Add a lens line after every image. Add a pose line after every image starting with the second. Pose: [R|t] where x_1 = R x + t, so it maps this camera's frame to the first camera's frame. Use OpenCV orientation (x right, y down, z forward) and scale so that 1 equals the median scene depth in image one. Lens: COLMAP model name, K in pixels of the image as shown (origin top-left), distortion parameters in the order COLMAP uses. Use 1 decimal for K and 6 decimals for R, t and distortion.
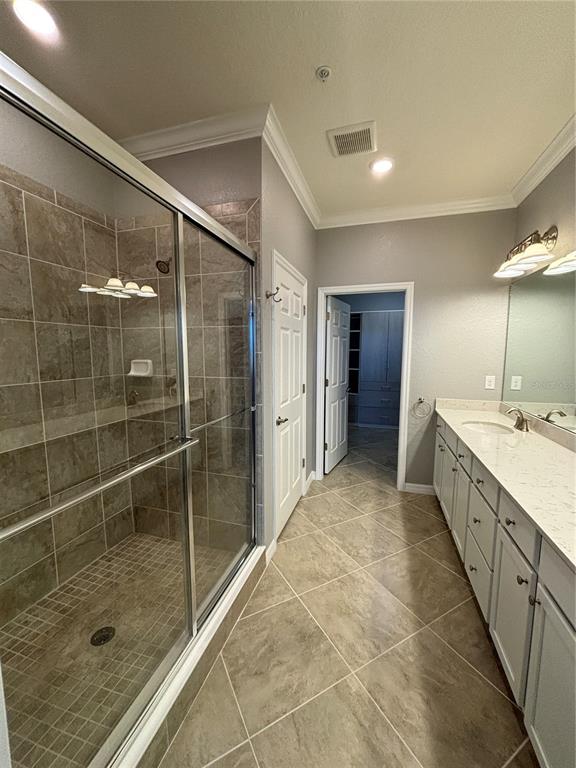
lens RADIAL K [[308.3, 0, 288.6], [0, 308.3, 388.5], [0, 0, 1]] dist [0.000468, -0.000708]
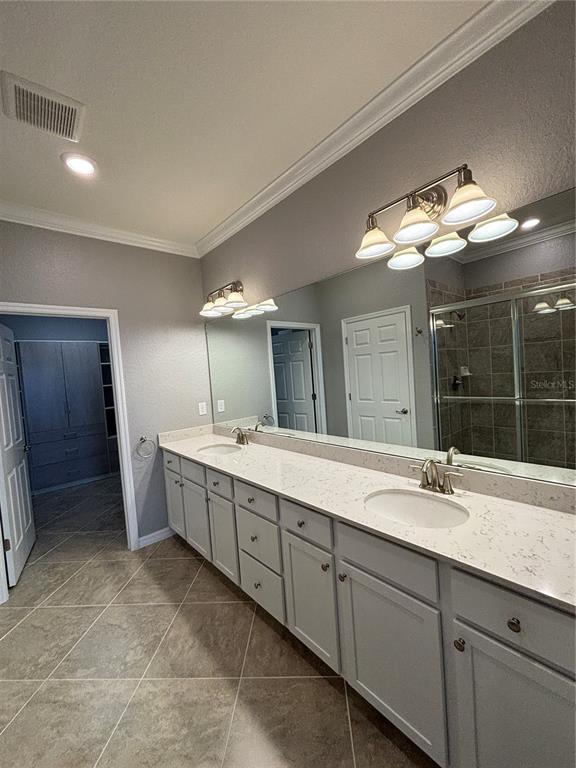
lens RADIAL K [[308.3, 0, 288.8], [0, 308.3, 387.3], [0, 0, 1]] dist [0.000468, -0.000708]
pose [[0.526510, -0.083931, 0.846016, -0.125529], [0.175117, 0.984483, -0.011315, -0.034005], [-0.831938, 0.154109, 0.533038, 0.175213]]
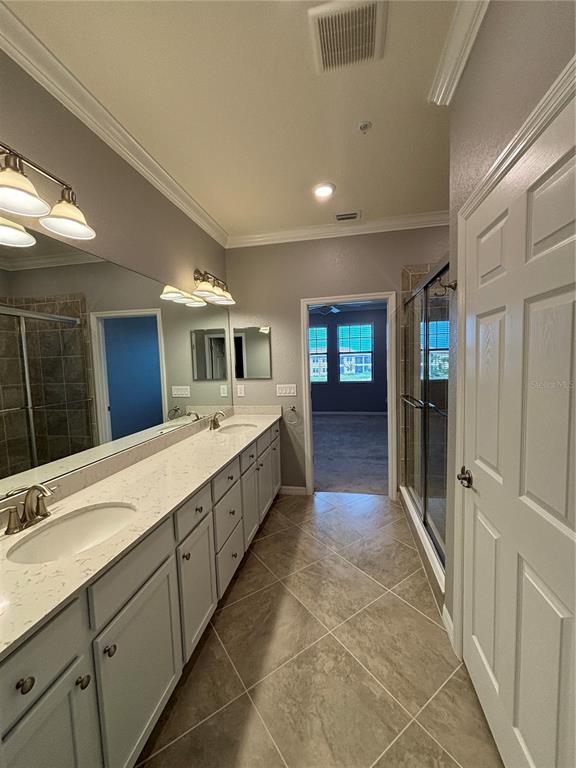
lens RADIAL K [[308.3, 0, 290.3], [0, 308.3, 384.9], [0, 0, 1]] dist [0.000468, -0.000708]
pose [[-0.993743, 0.030761, -0.107371, 0.352909], [0.009533, 0.981178, 0.192870, -0.178818], [0.111283, 0.190640, -0.975332, 1.432107]]
